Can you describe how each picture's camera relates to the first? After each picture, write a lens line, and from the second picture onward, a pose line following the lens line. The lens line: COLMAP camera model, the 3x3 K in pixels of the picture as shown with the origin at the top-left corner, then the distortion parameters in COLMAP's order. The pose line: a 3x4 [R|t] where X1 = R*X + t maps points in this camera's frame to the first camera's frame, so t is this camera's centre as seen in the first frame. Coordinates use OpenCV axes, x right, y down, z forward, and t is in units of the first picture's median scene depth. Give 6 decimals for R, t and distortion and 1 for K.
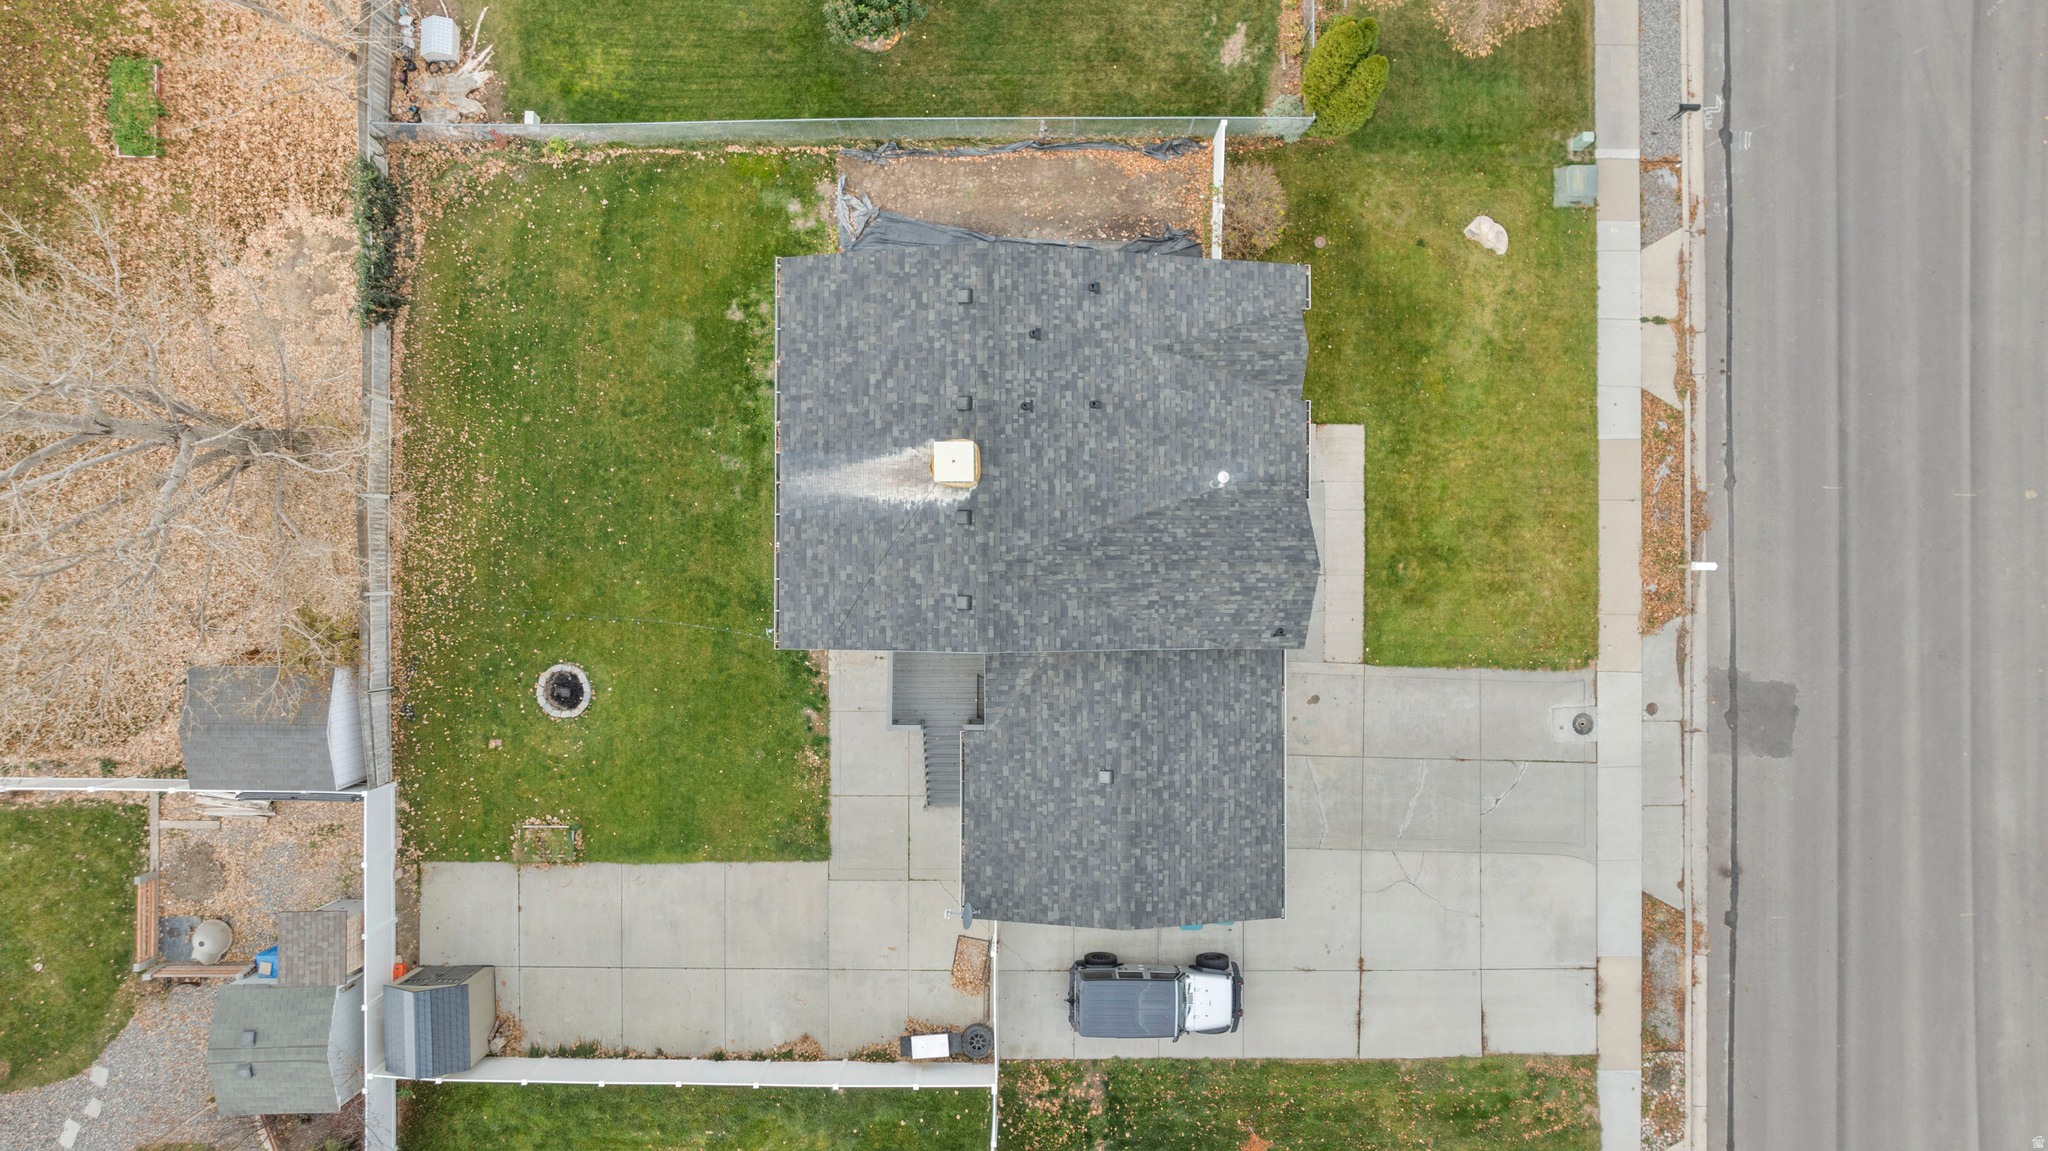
lens RADIAL K [[1448.8, 0, 1024.0], [0, 1448.8, 575.5], [0, 0, 1]] dist [-0.017097, -0.000901]
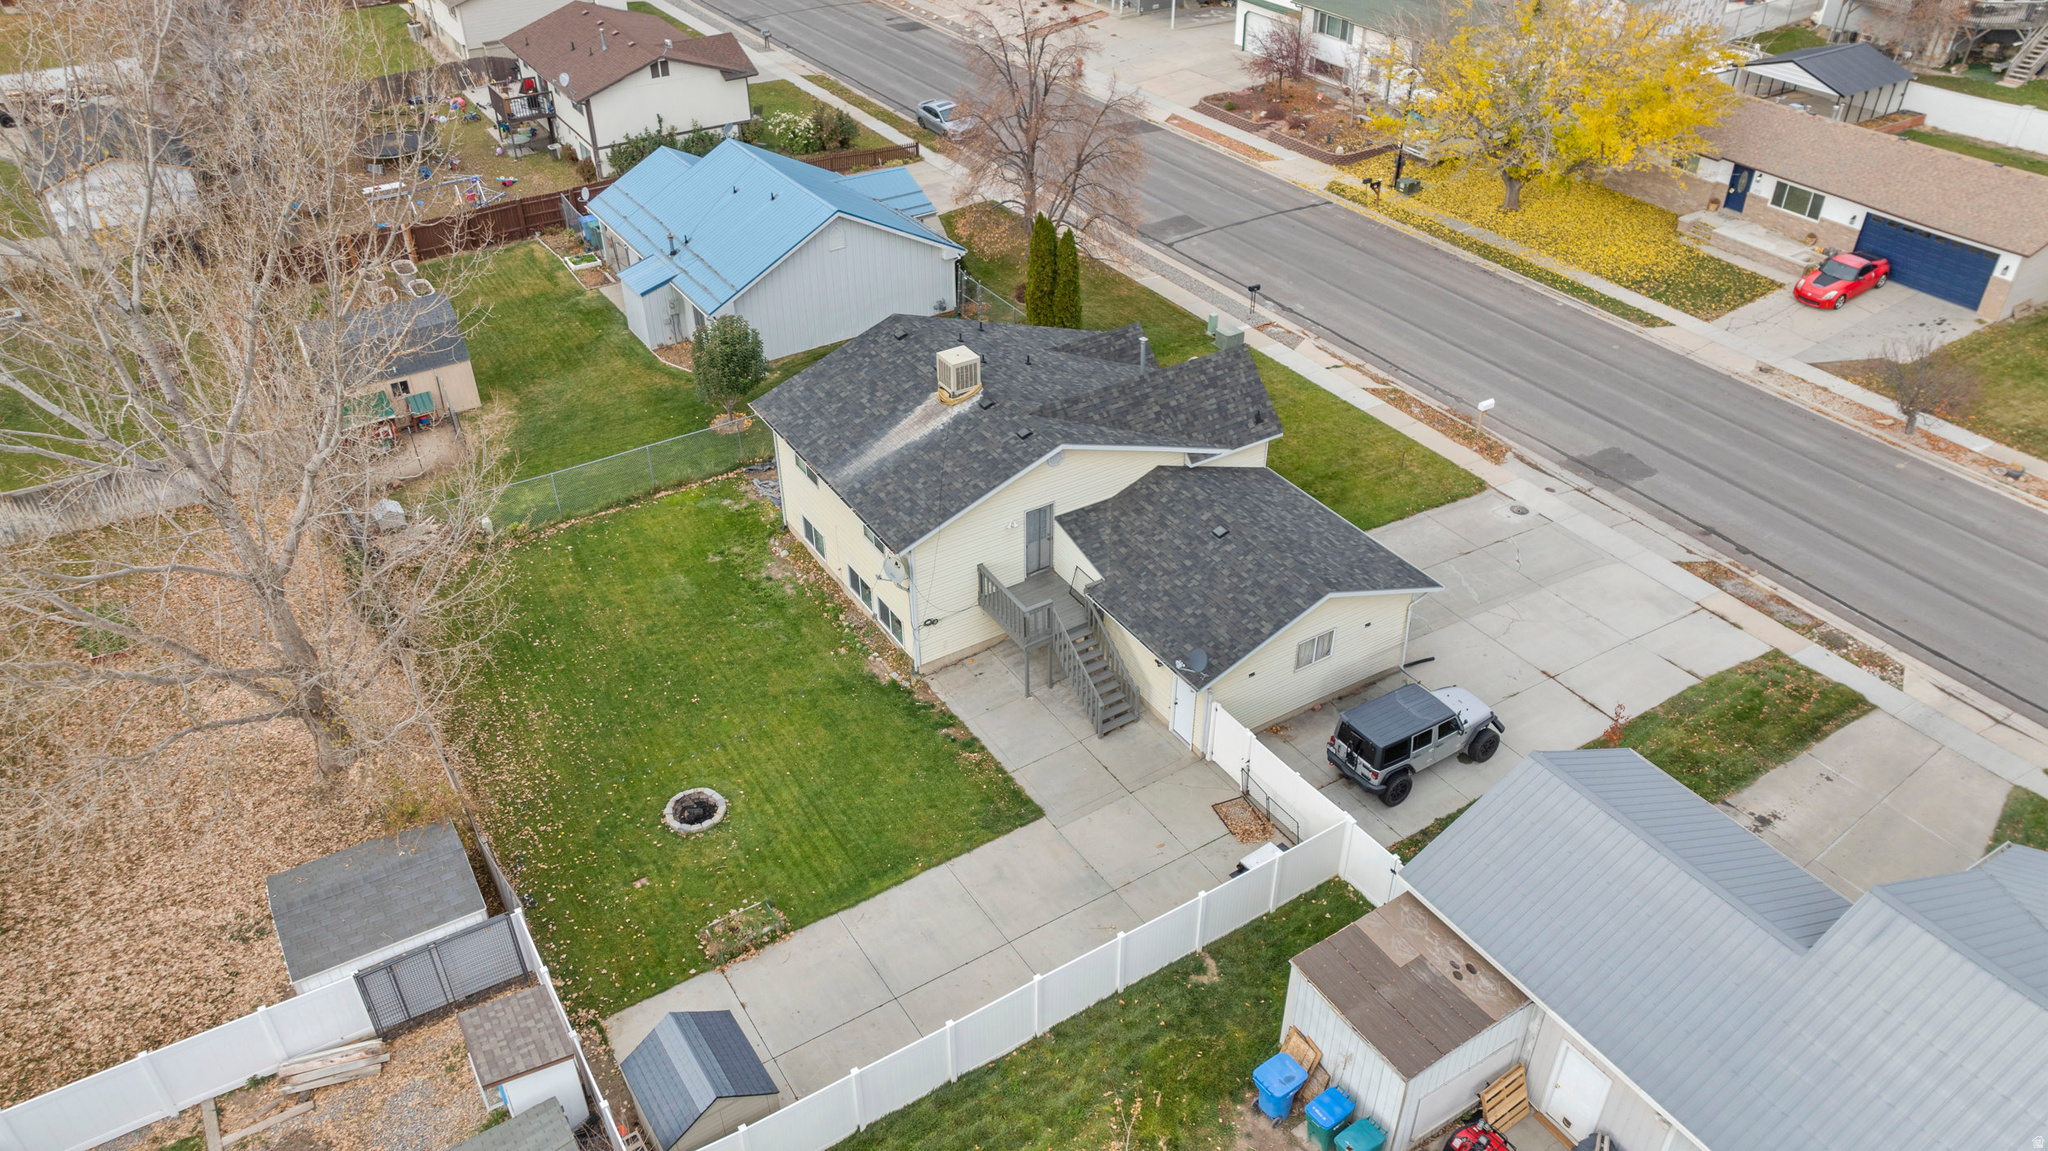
lens RADIAL K [[1448.8, 0, 1024.0], [0, 1448.8, 575.5], [0, 0, 1]] dist [-0.017097, -0.000901]
pose [[0.848452, -0.306174, 0.431726, -0.486489], [0.529235, 0.480995, -0.698966, 0.743723], [0.006347, 0.821524, 0.570139, 0.367370]]
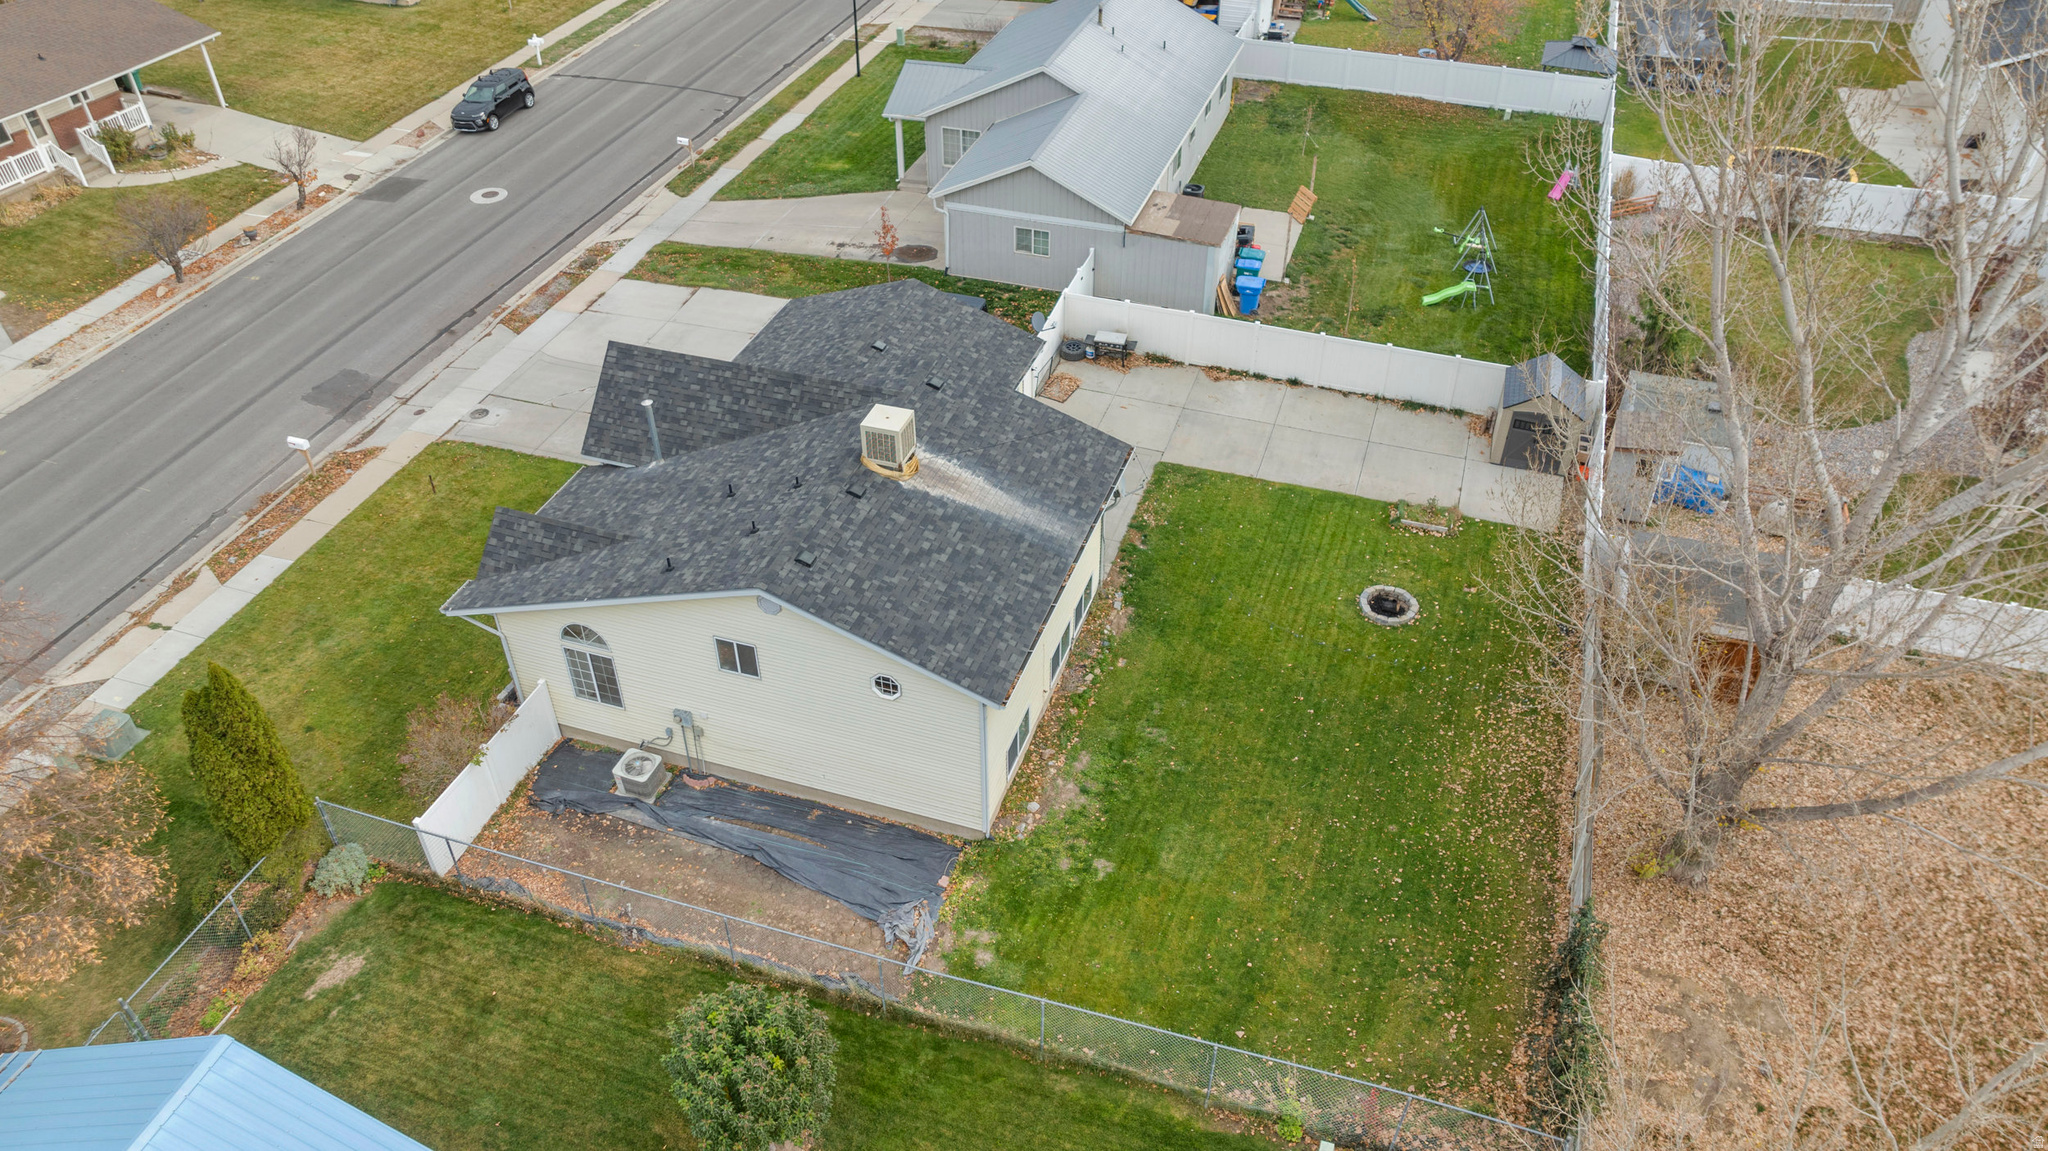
lens RADIAL K [[1442.5, 0, 1024.0], [0, 1442.5, 575.5], [0, 0, 1]] dist [-0.010713, 0.002249]
pose [[-0.949014, -0.194325, 0.248214, -0.320659], [0.315181, -0.599311, 0.735858, -0.667765], [0.005762, 0.776572, 0.630002, 0.393609]]
